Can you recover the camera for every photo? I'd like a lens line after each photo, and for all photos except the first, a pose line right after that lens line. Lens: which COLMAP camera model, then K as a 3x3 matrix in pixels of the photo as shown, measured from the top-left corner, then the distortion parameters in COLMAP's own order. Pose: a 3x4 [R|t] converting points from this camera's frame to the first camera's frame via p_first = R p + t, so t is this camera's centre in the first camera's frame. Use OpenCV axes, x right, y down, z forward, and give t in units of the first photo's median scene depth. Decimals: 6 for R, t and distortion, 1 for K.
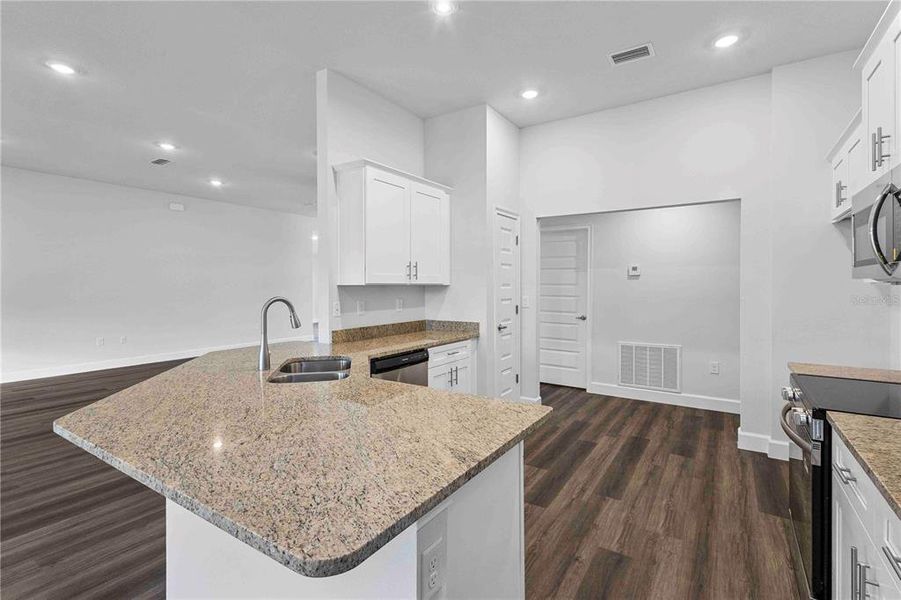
lens RADIAL K [[422.9, 0, 445.6], [0, 422.9, 294.7], [0, 0, 1]] dist [0.008397, -0.000123]
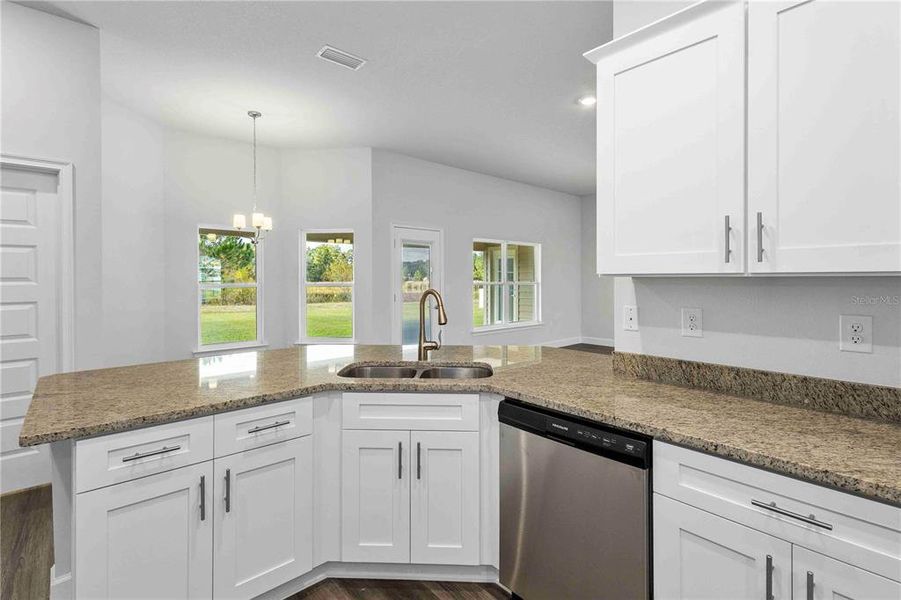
lens RADIAL K [[422.9, 0, 459.1], [0, 422.9, 282.9], [0, 0, 1]] dist [0.008397, -0.000123]
pose [[-0.236456, 0.010435, -0.971586, 0.372149], [-0.021988, 0.999629, 0.016087, -0.018726], [0.971393, 0.025167, -0.236139, 0.901861]]
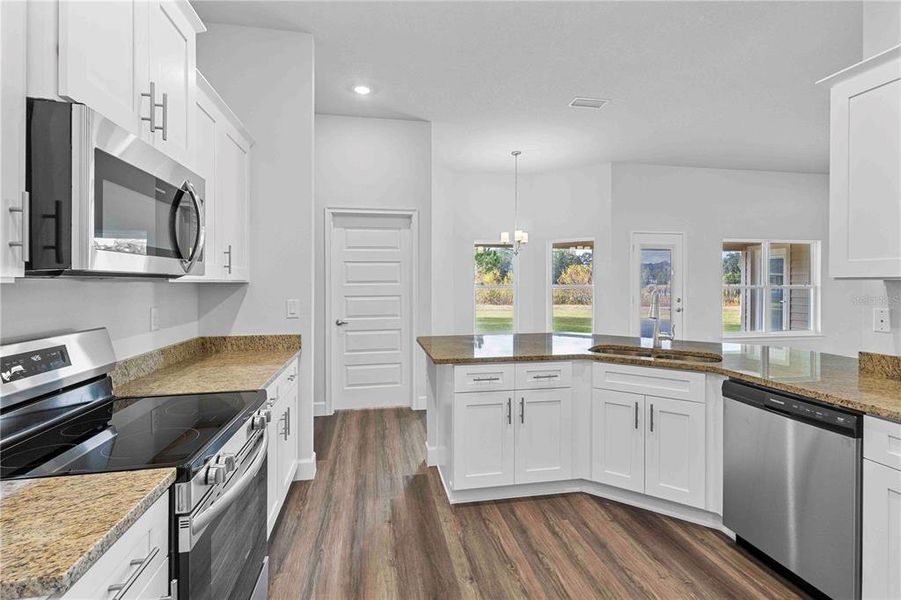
lens RADIAL K [[422.9, 0, 449.7], [0, 422.9, 285.6], [0, 0, 1]] dist [0.008397, -0.000123]
pose [[-0.717123, 0.006495, -0.696917, 0.609061], [-0.016569, 0.999515, 0.026365, -0.020483], [0.696750, 0.030454, -0.716667, 1.000370]]
